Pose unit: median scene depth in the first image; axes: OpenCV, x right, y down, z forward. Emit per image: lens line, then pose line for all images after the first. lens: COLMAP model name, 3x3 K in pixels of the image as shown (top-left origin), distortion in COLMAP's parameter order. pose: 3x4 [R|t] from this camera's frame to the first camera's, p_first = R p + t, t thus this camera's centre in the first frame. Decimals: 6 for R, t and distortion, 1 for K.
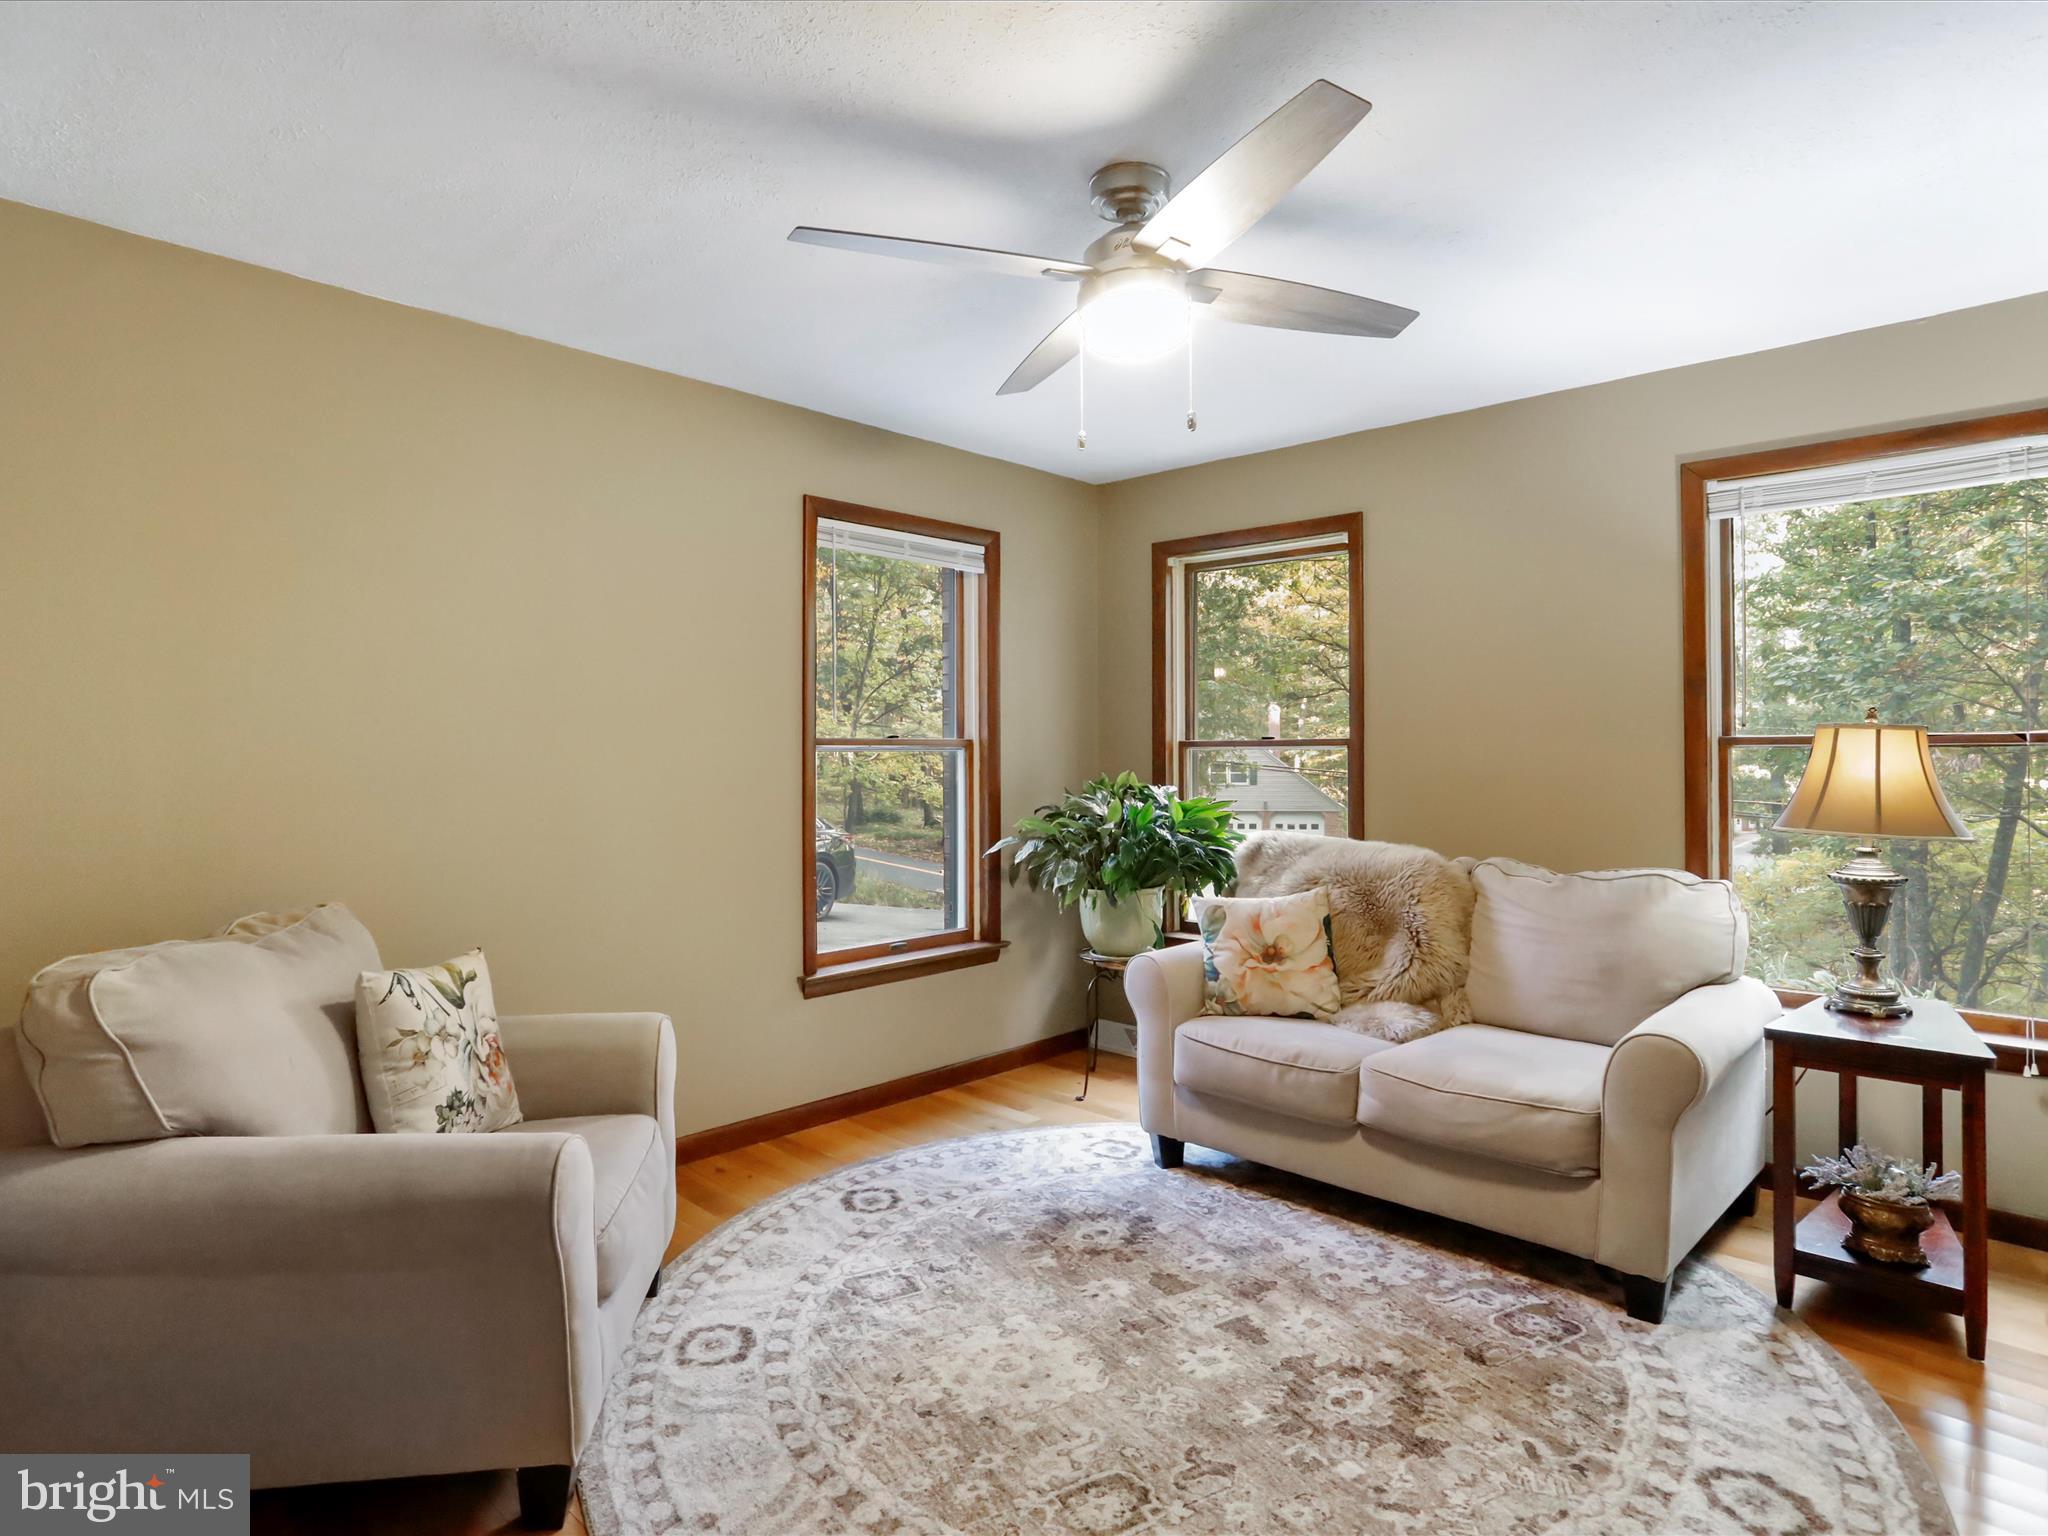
lens RADIAL K [[1101.4, 0, 1023.5], [0, 1101.4, 768.6], [0, 0, 1]] dist [-0.039171, 0.002575]
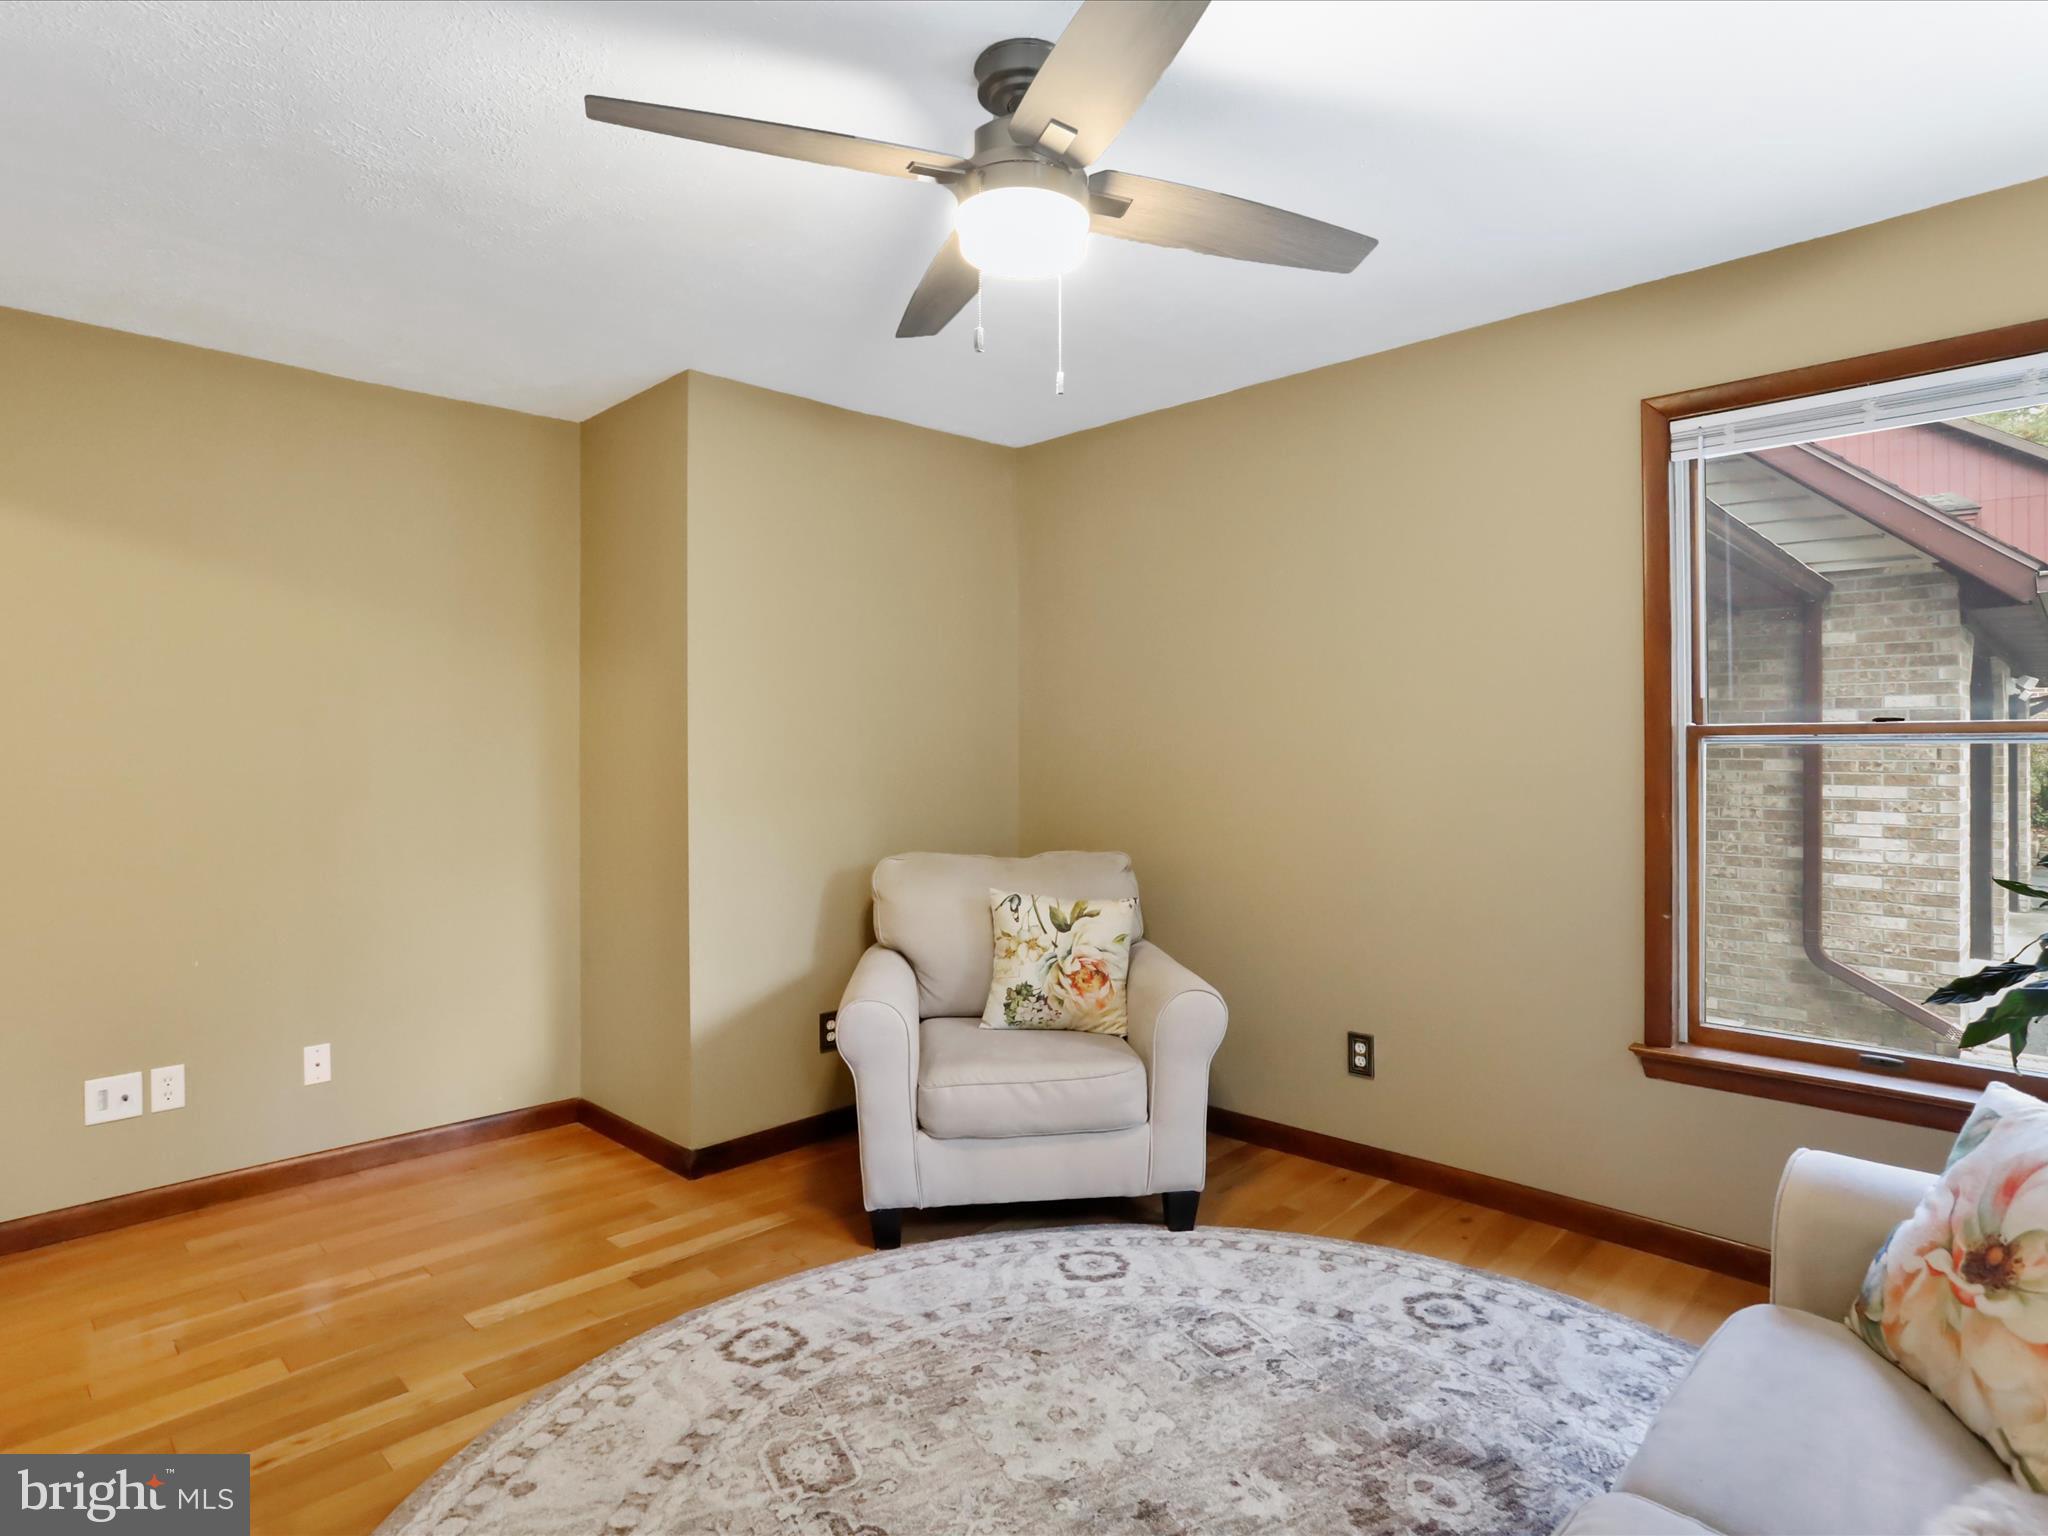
lens RADIAL K [[1101.4, 0, 1024.7], [0, 1101.4, 751.5], [0, 0, 1]] dist [-0.039171, 0.002575]
pose [[-0.019122, 0.004942, -0.999805, 0.770504], [-0.007038, 0.999962, 0.005077, -0.016432], [0.999792, 0.007134, -0.019086, 0.837068]]
